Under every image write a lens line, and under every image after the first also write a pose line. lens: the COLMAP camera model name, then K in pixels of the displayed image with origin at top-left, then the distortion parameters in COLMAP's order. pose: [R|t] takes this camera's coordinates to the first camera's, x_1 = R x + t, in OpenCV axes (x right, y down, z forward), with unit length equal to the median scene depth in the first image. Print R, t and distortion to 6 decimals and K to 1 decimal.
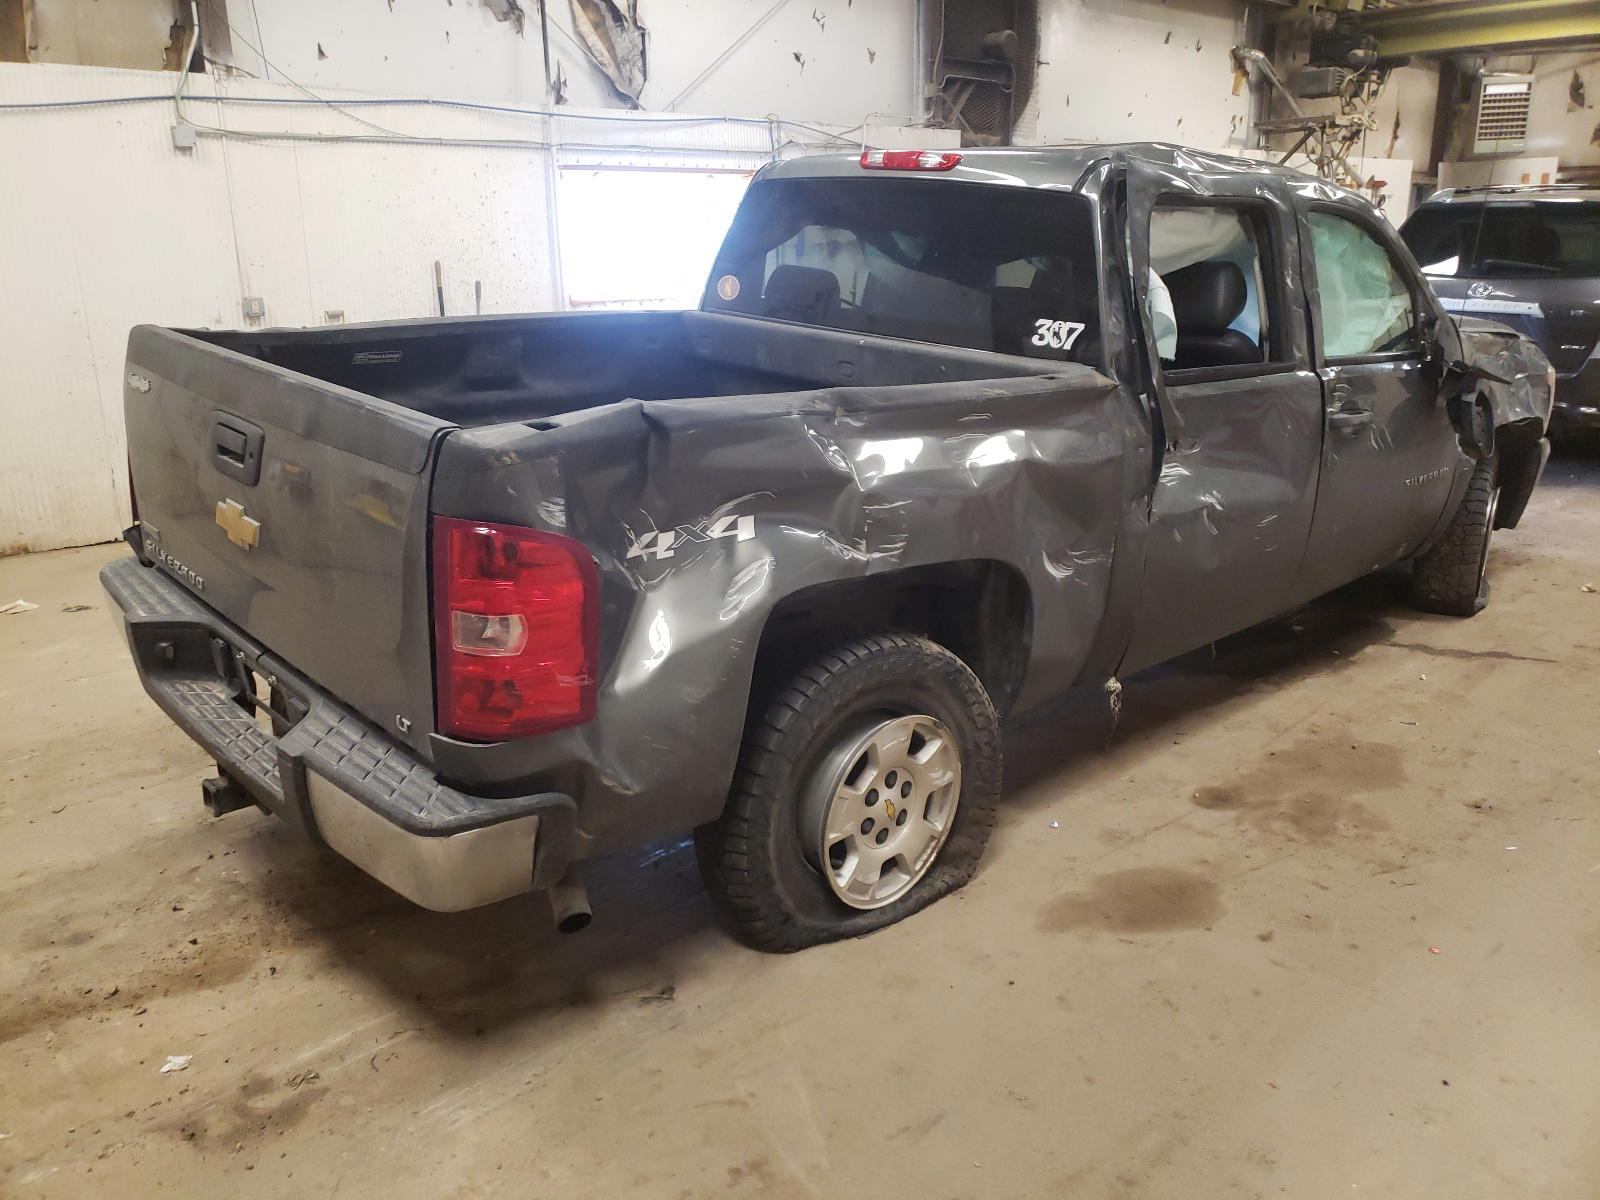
lens RADIAL K [[1268.3, 0, 791.3], [0, 1268.3, 596.3], [0, 0, 1]] dist [0.007118, 0.037460]
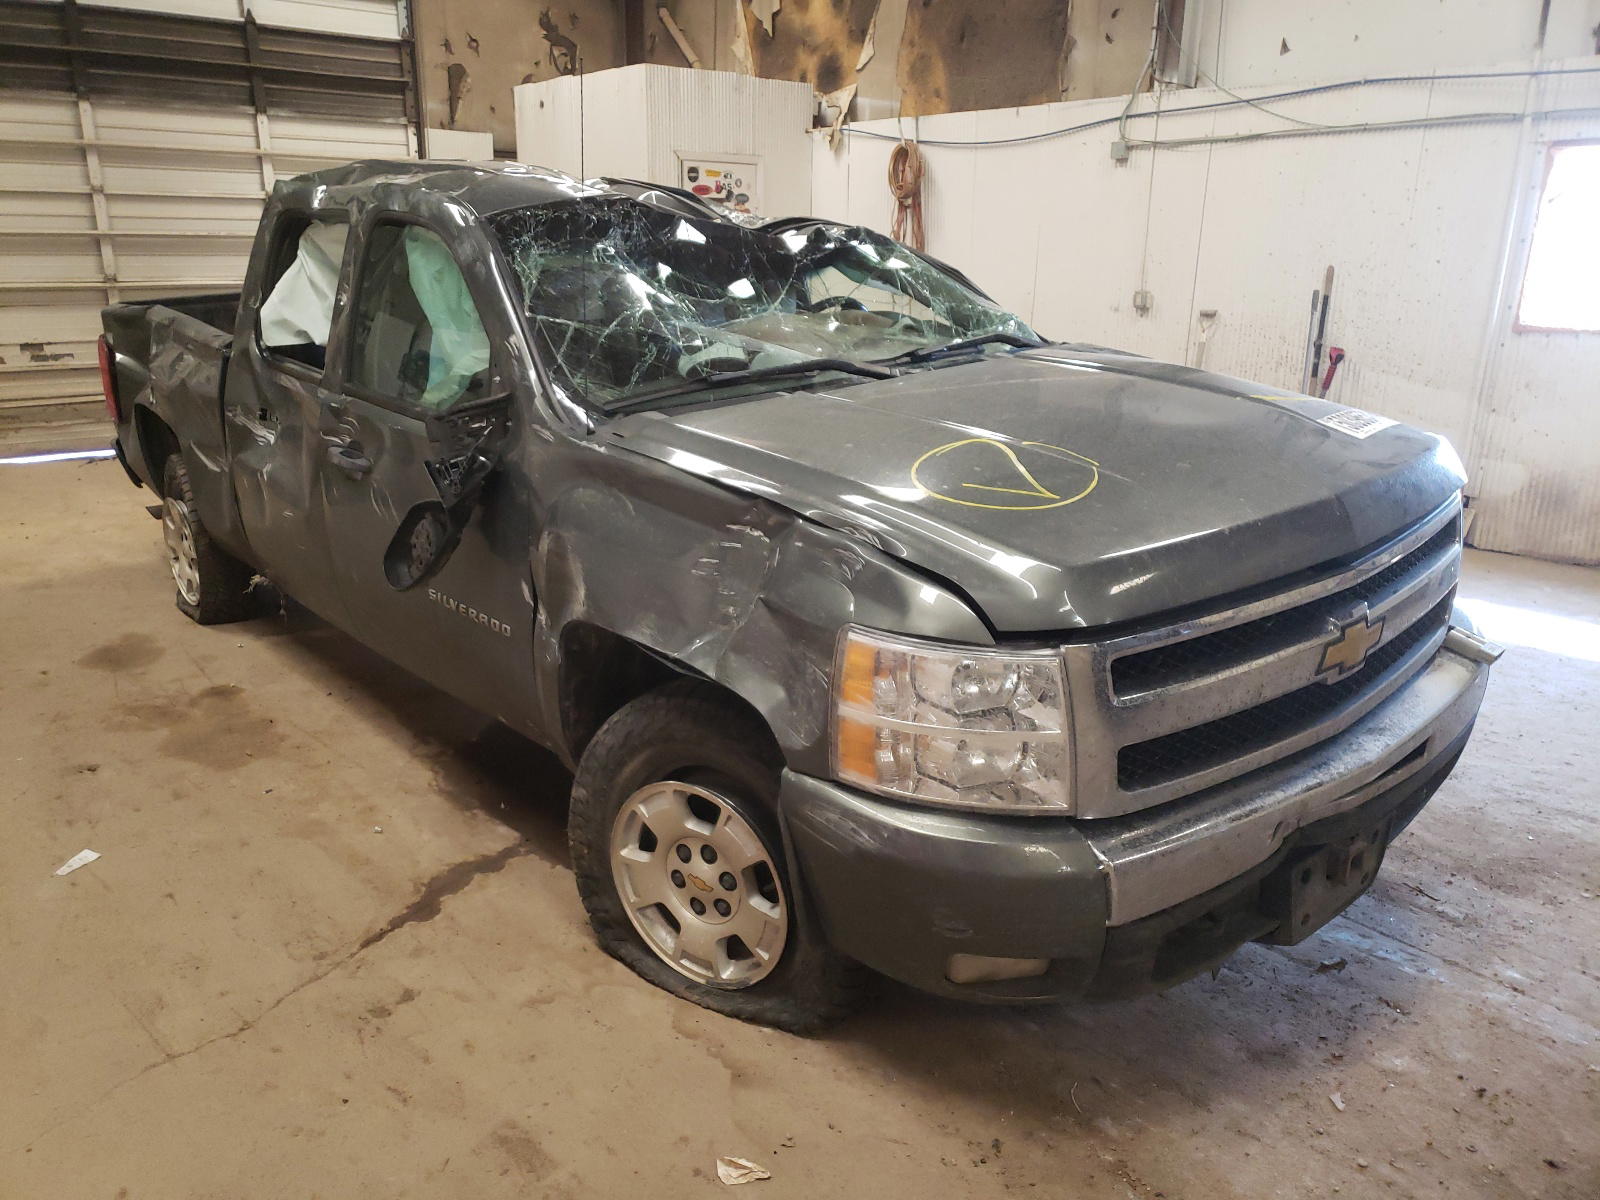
lens RADIAL K [[1276.1, 0, 796.9], [0, 1276.1, 680.6], [0, 0, 1]] dist [-0.002598, -0.004174]
pose [[-0.076766, 0.333388, -0.939659, 1.101739], [-0.275993, 0.898509, 0.341336, -0.328492], [0.958089, 0.285542, 0.023038, 1.130324]]
